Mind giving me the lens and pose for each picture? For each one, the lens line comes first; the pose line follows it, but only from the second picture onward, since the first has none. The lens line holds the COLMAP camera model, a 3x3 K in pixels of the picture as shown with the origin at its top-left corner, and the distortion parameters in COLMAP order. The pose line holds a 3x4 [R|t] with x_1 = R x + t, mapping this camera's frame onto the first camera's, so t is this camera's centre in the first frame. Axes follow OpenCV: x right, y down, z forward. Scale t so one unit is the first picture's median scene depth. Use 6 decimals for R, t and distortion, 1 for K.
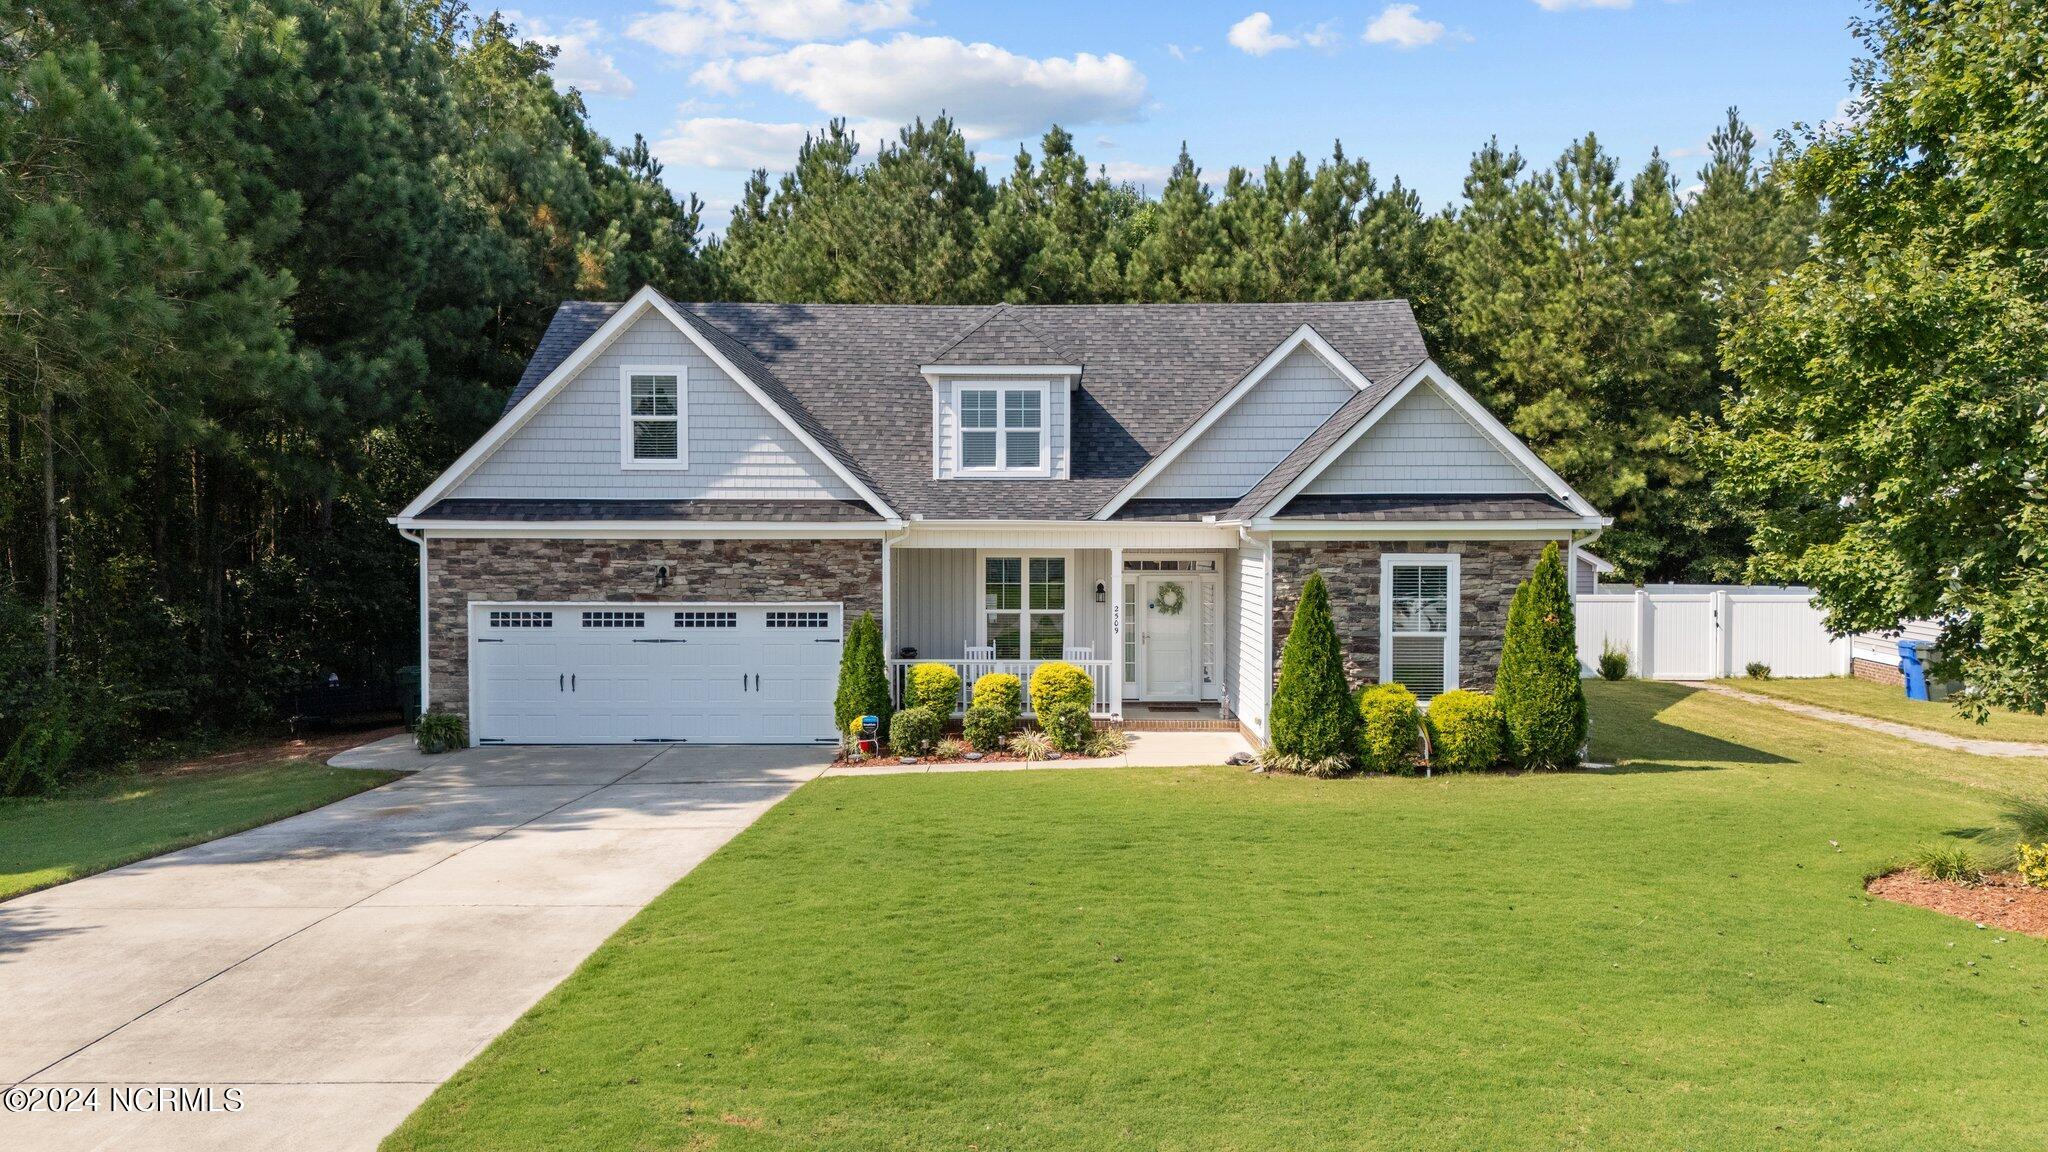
lens RADIAL K [[1508.7, 0, 1035.2], [0, 1508.7, 571.7], [0, 0, 1]] dist [0.024843, -0.018808]
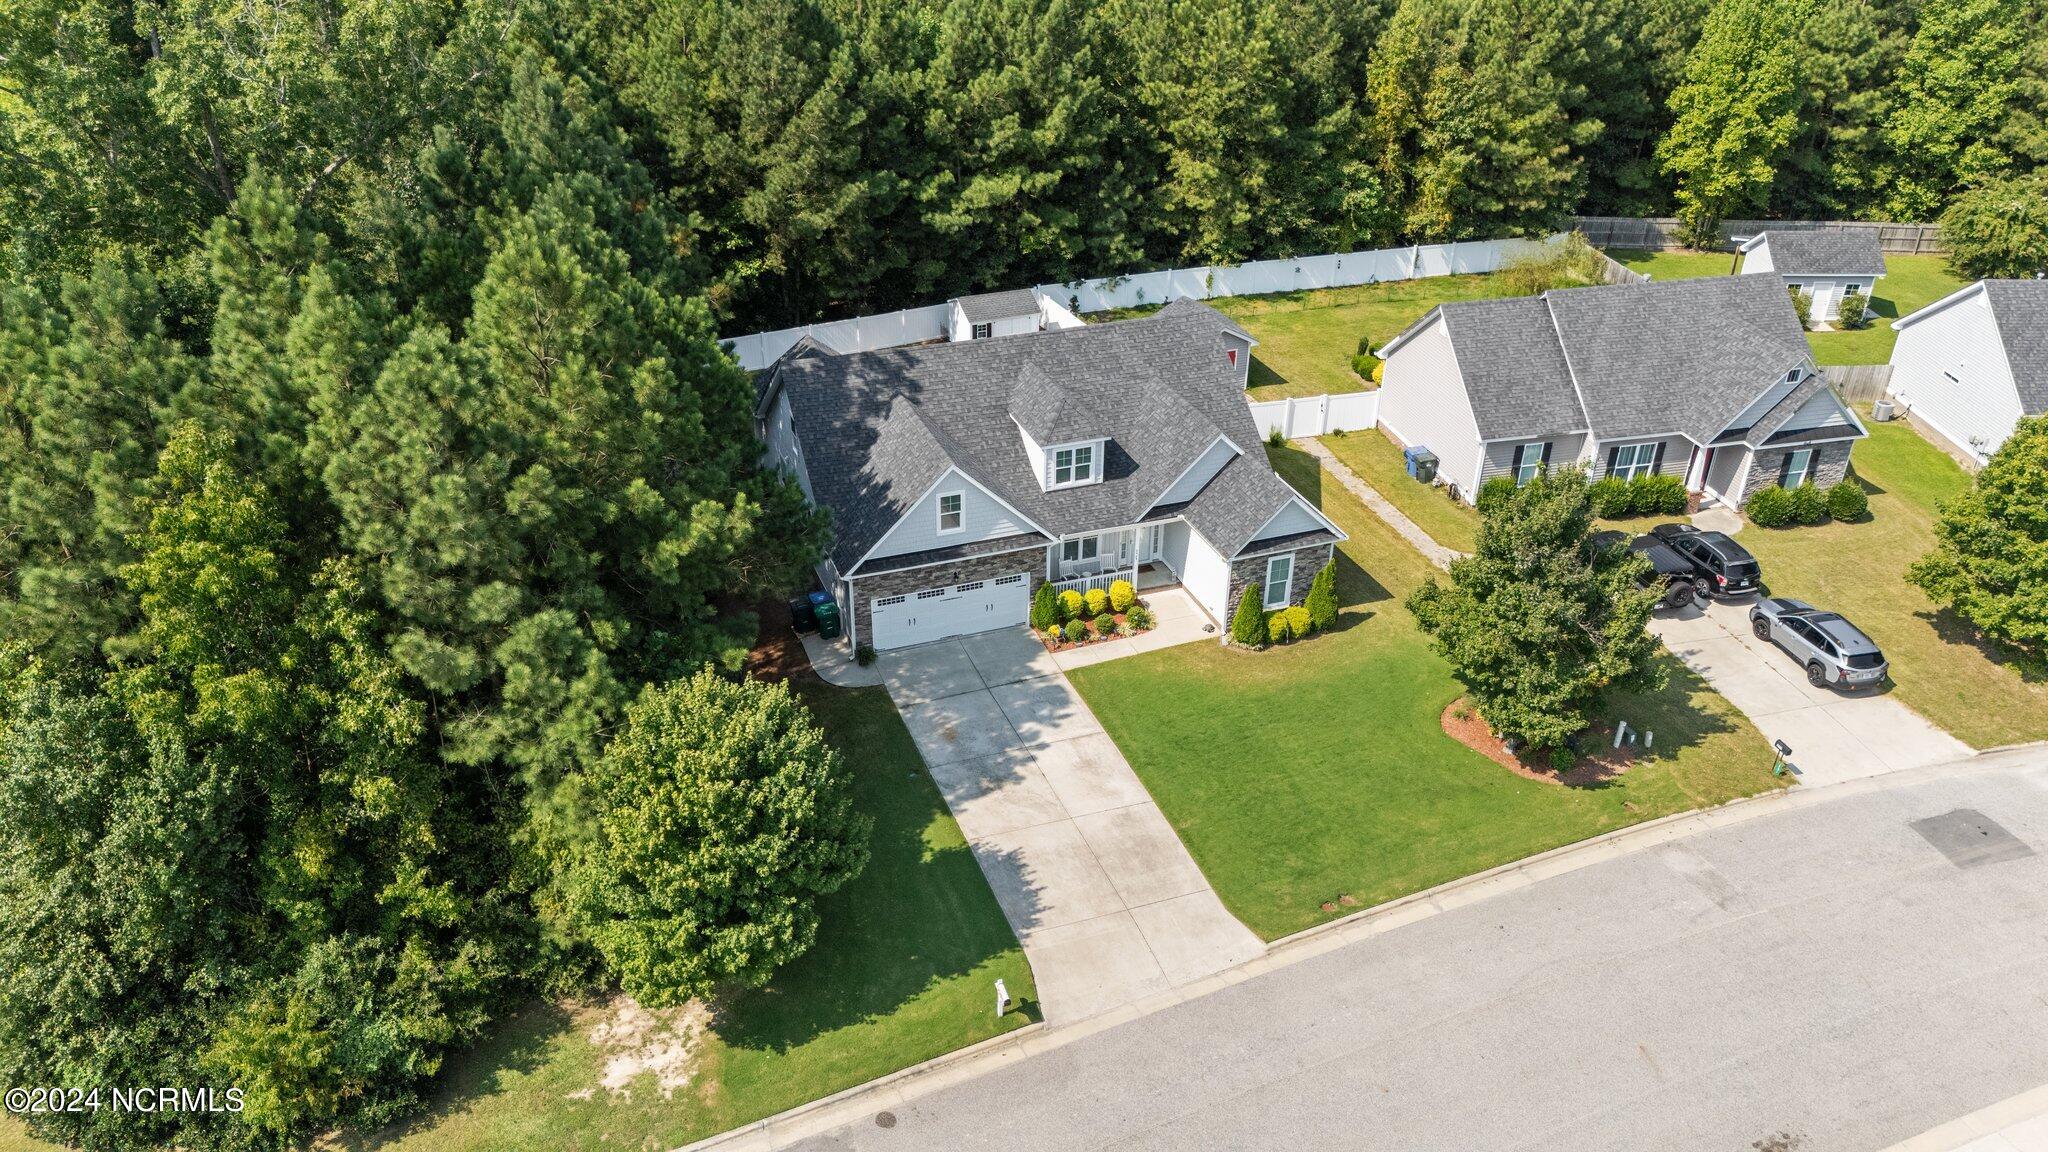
lens RADIAL K [[1508.7, 0, 1006.9], [0, 1508.7, 575.1], [0, 0, 1]] dist [0.024843, -0.018808]
pose [[0.934465, -0.171588, 0.311983, -0.856899], [0.000904, 0.877359, 0.479834, -1.048881], [-0.356055, -0.448106, 0.820016, -0.833907]]
